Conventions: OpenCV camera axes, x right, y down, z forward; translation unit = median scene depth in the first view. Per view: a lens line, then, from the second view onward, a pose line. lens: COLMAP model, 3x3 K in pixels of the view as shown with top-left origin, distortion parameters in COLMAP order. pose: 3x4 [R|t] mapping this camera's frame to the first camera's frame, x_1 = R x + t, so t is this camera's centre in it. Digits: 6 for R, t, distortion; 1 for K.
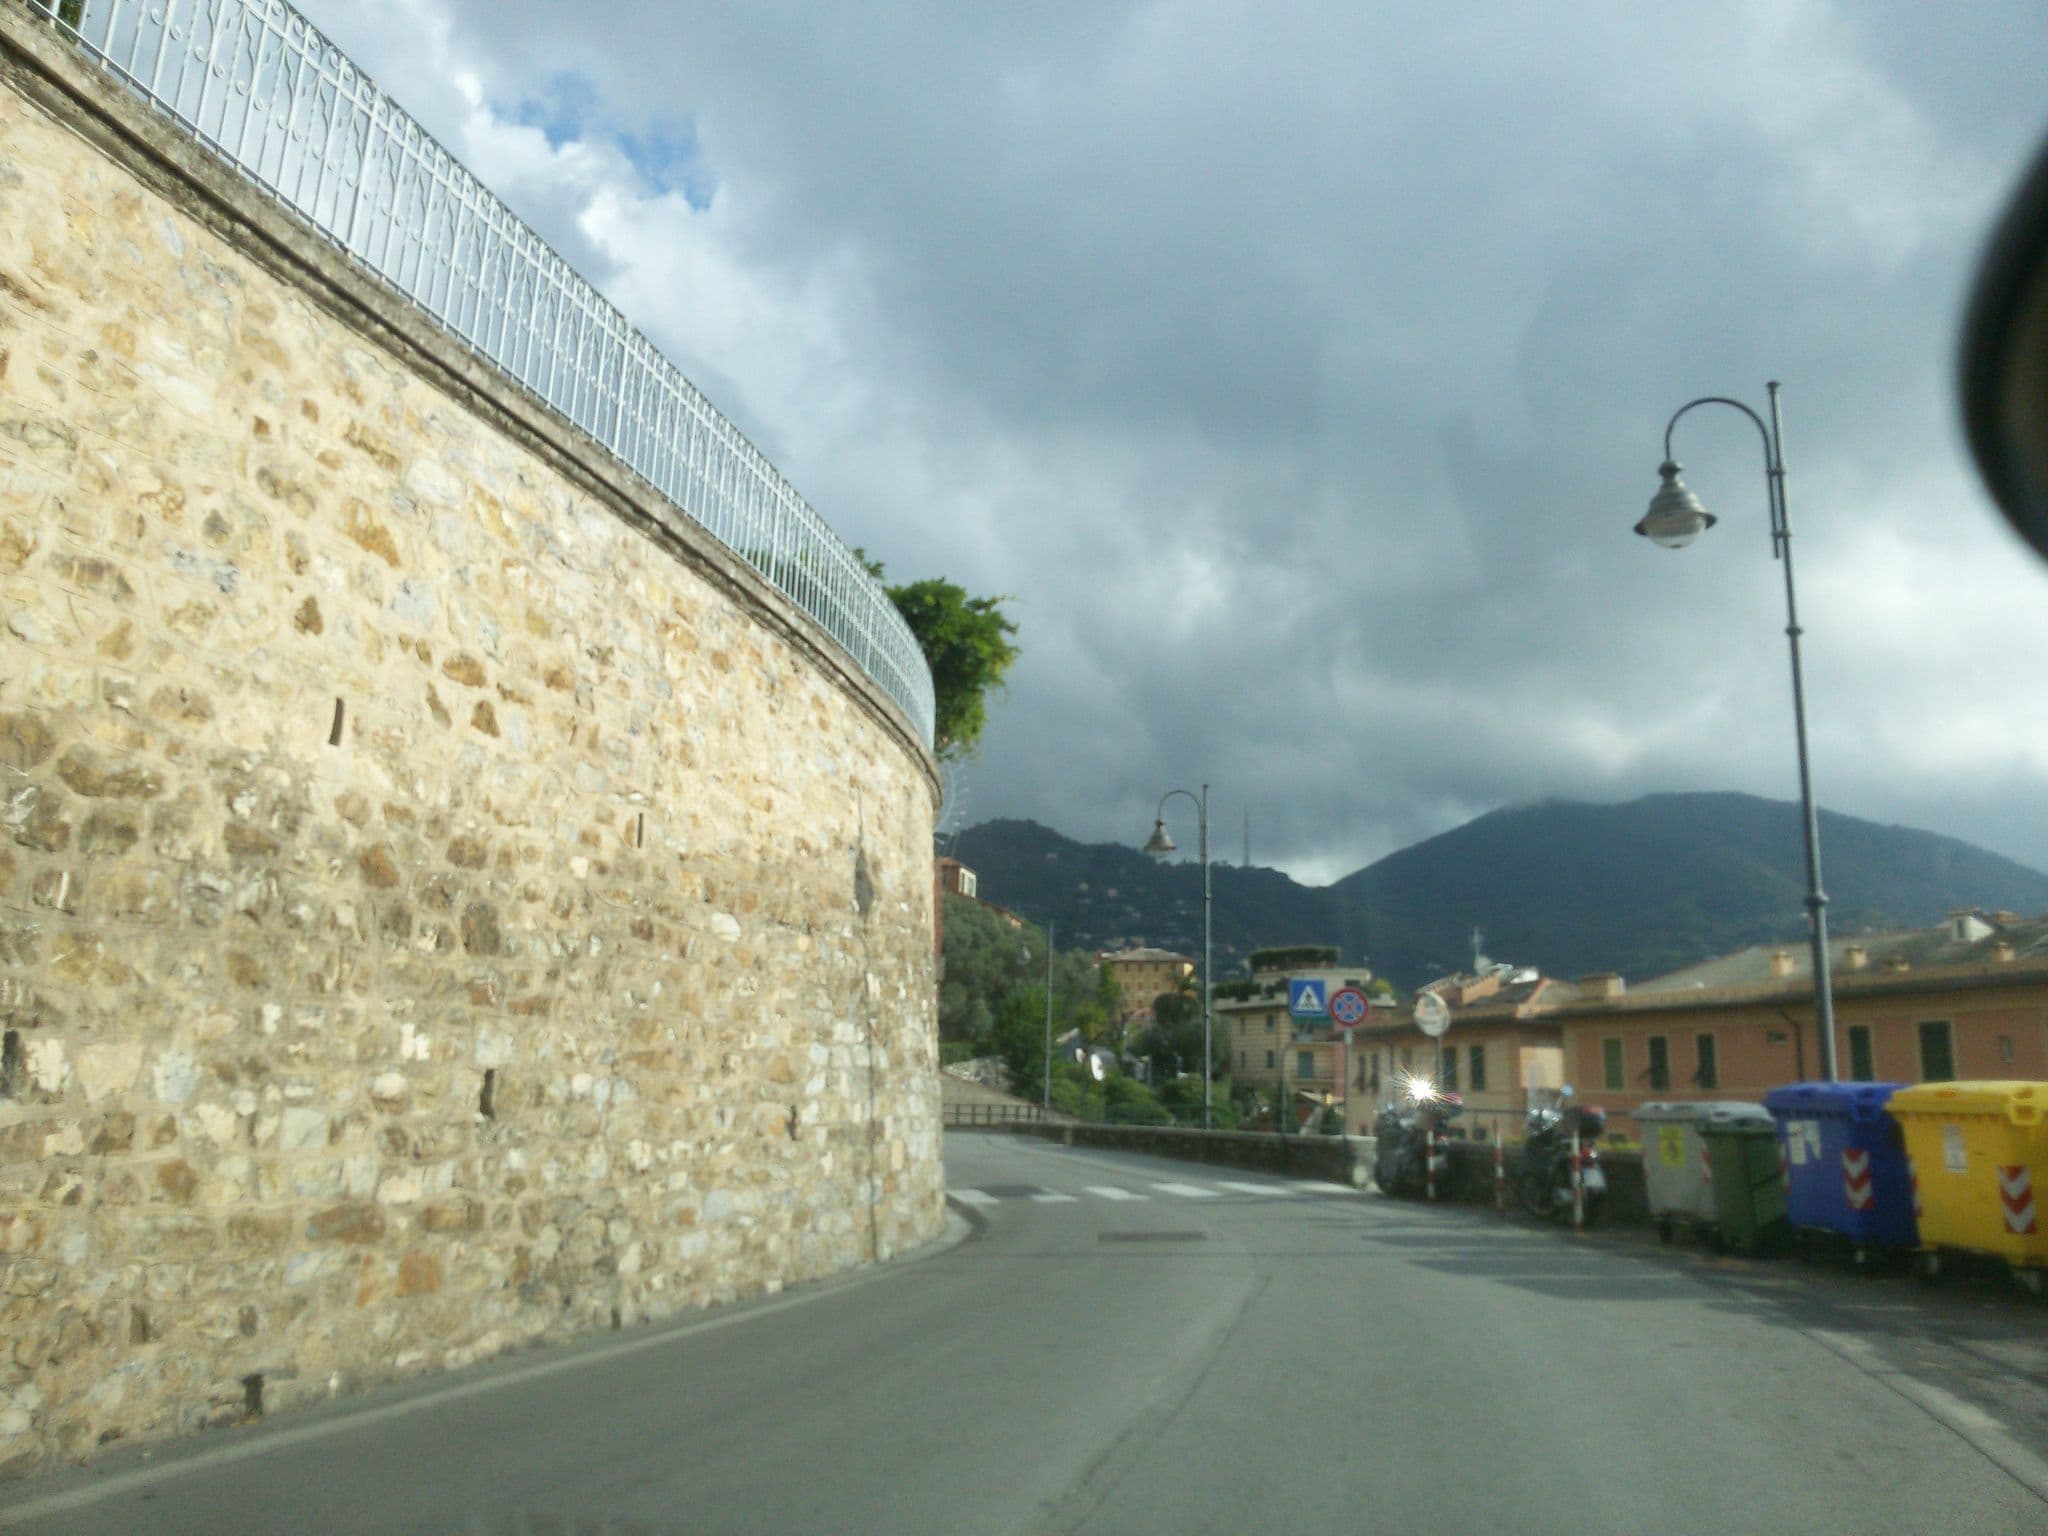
lens RADIAL K [[1568.4, 0, 1024.0], [0, 1568.4, 768.0], [0, 0, 1]] dist [-0.099925, 0.000073]
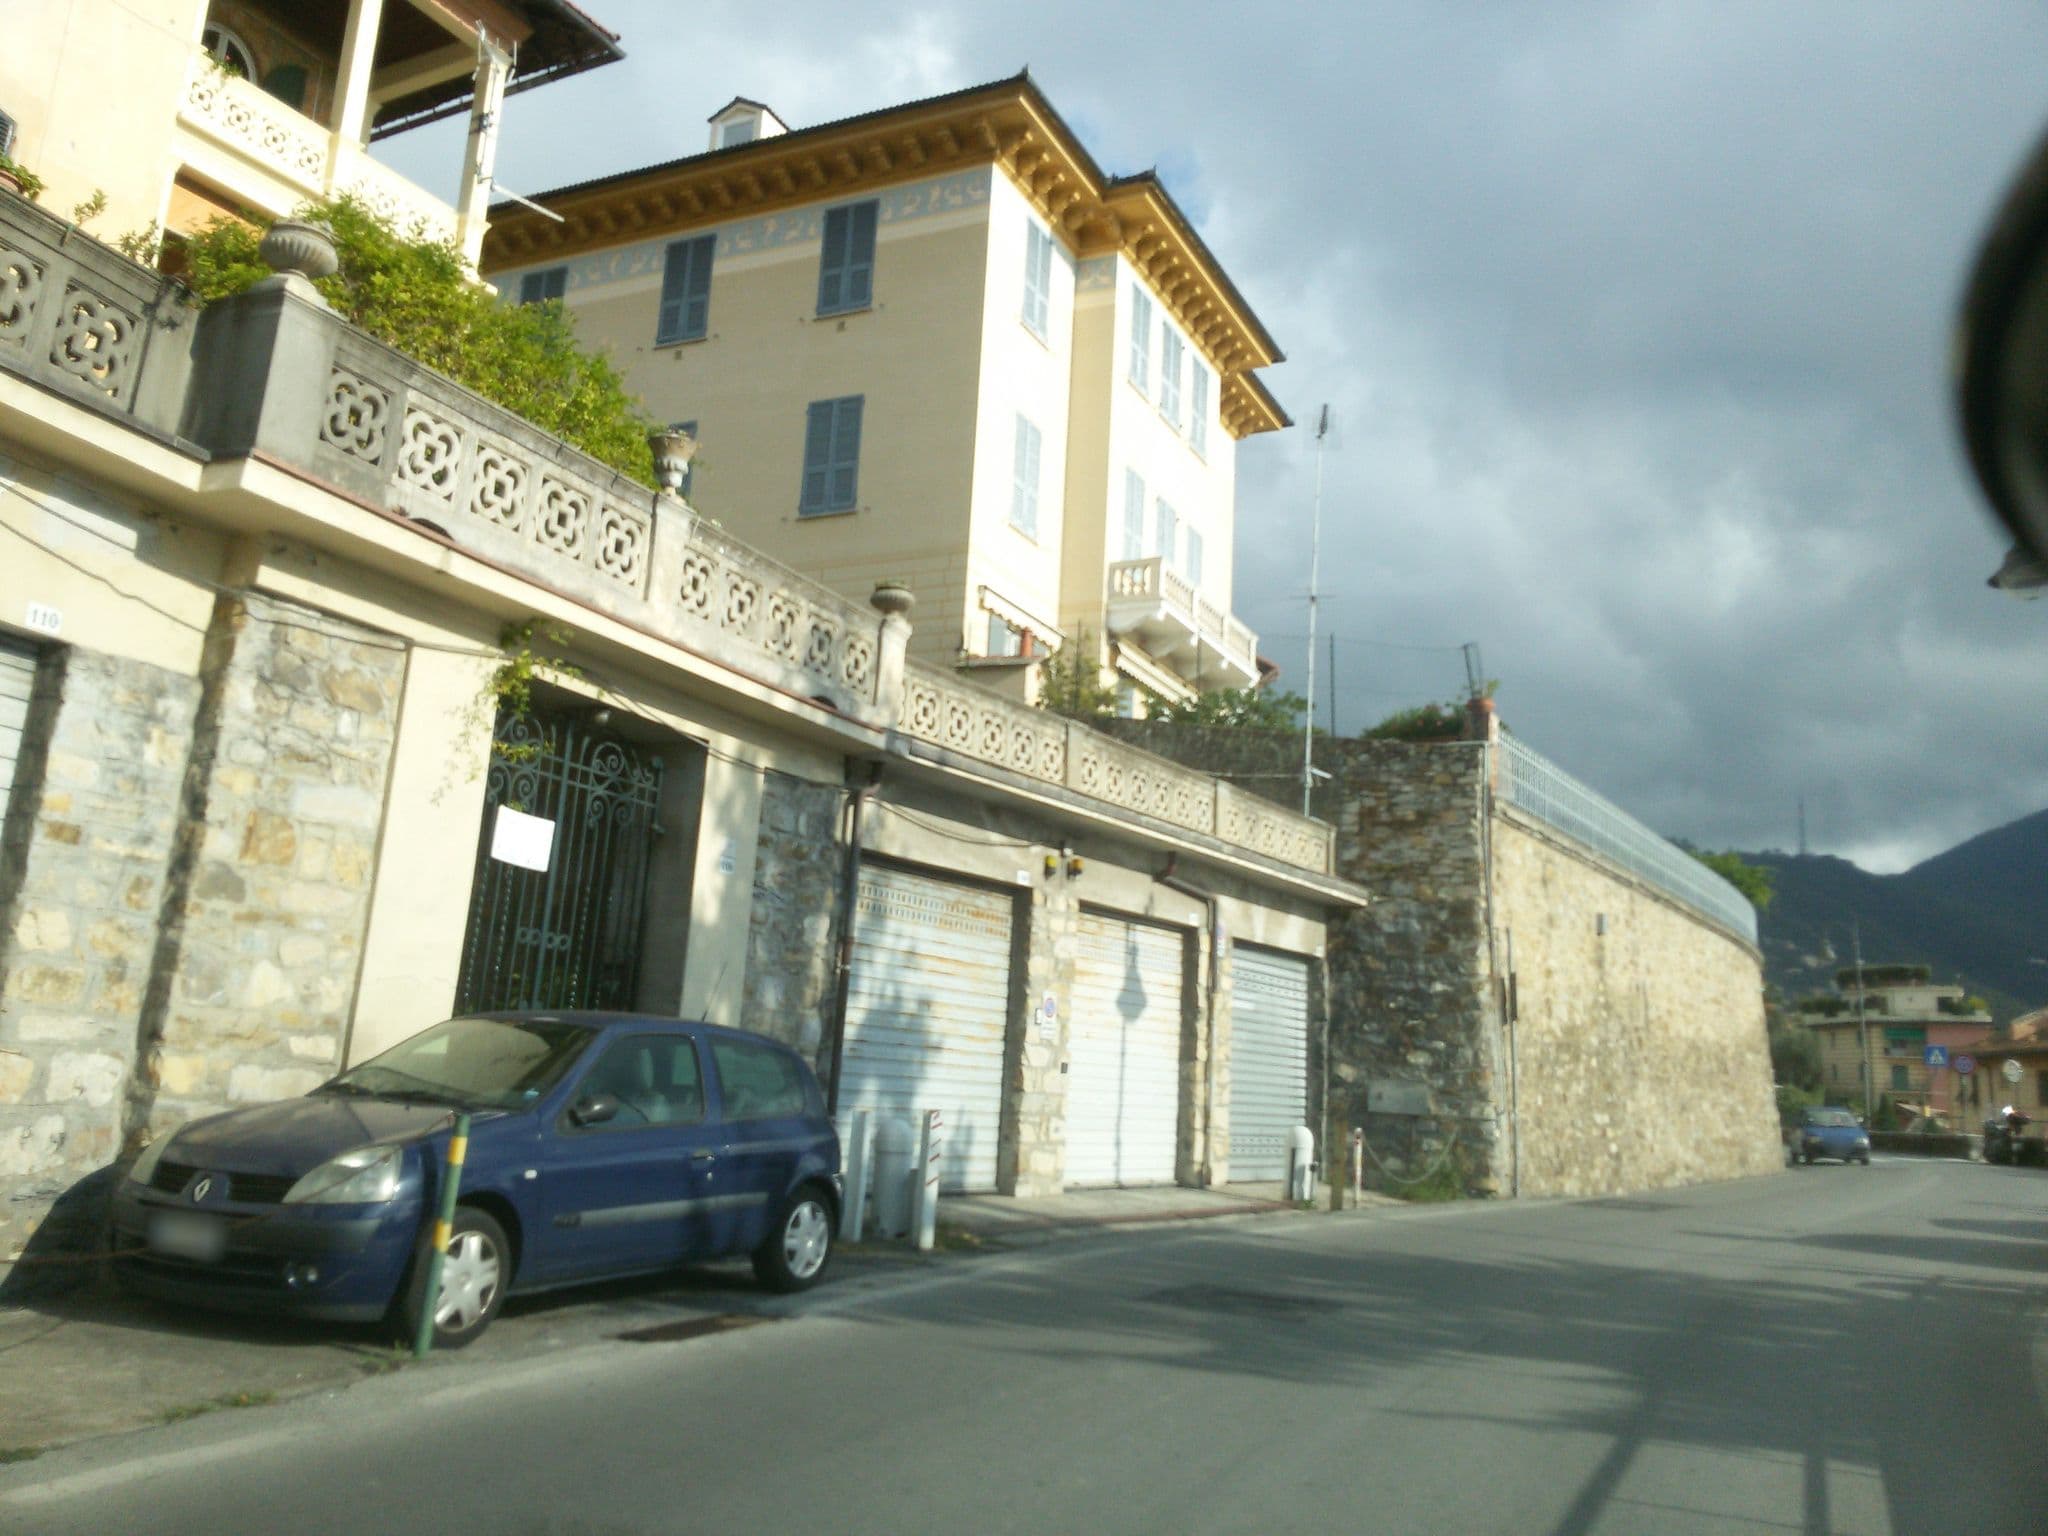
lens RADIAL K [[1620.8, 0, 1024.0], [0, 1620.8, 768.0], [0, 0, 1]] dist [-0.009232, -0.007194]
pose [[0.954146, -0.038212, -0.296894, -0.052569], [0.041216, 0.999143, 0.003861, -0.048369], [0.296492, -0.015921, 0.954903, -0.222315]]
